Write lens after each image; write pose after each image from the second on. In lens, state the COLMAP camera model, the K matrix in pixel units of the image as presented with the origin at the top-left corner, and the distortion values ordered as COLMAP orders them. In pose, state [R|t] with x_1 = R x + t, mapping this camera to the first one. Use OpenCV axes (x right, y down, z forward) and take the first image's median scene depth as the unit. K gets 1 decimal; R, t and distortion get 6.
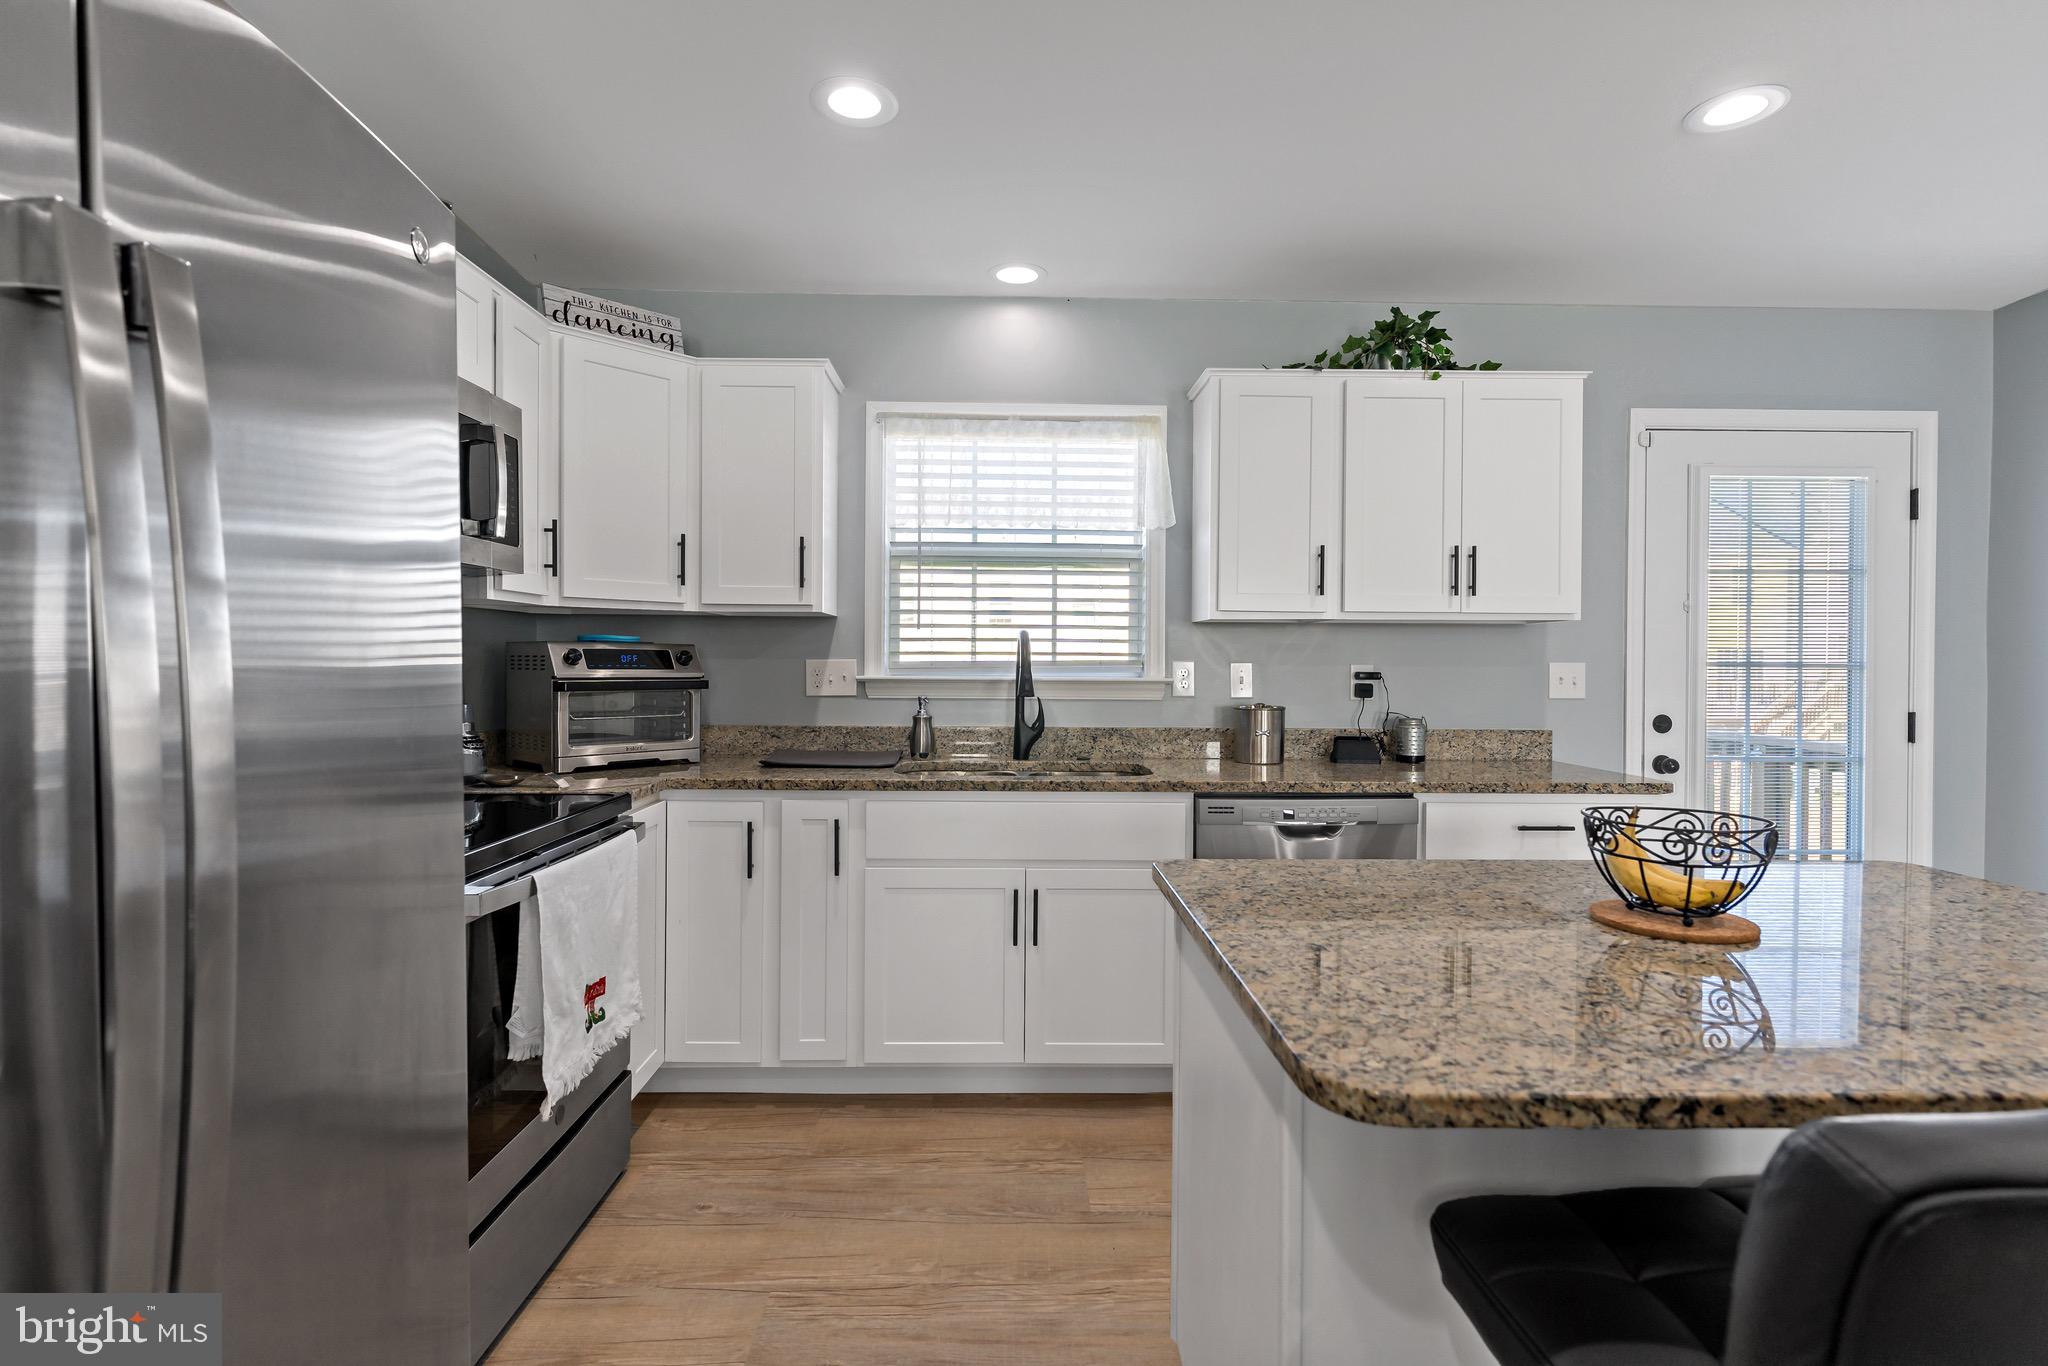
lens RADIAL K [[999.9, 0, 1053.8], [0, 999.9, 672.6], [0, 0, 1]] dist [0.000100, 0.000141]
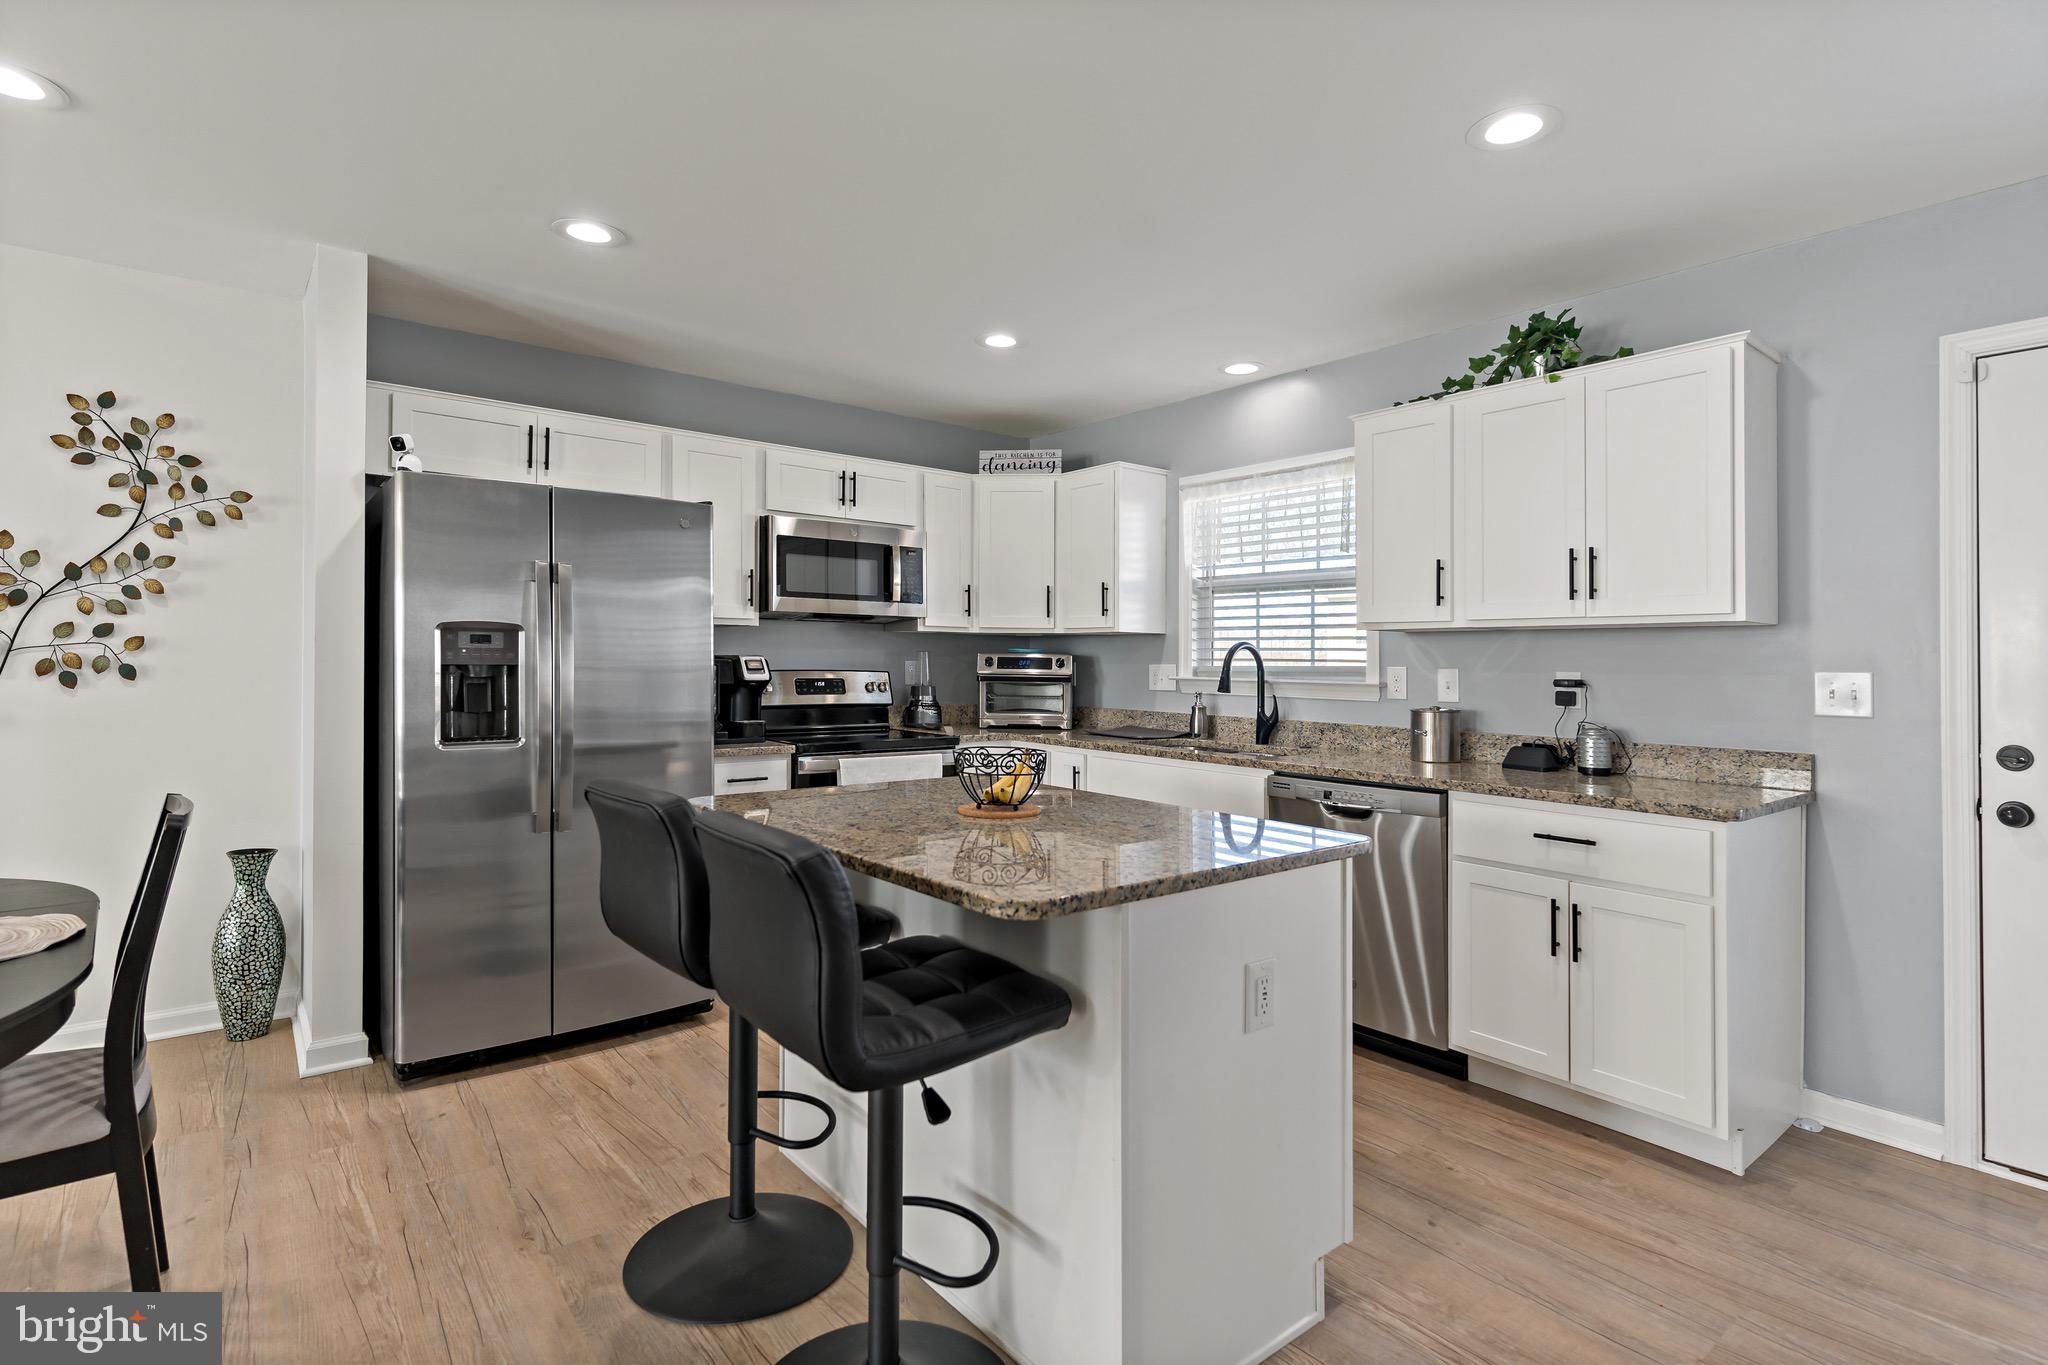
lens RADIAL K [[980.4, 0, 1020.5], [0, 980.4, 646.6], [0, 0, 1]] dist [-0.001361, 0.000037]
pose [[0.613548, -0.010858, -0.789583, 0.776507], [-0.020149, 0.999365, -0.029400, 0.006690], [0.789401, 0.033948, 0.612939, 0.000880]]
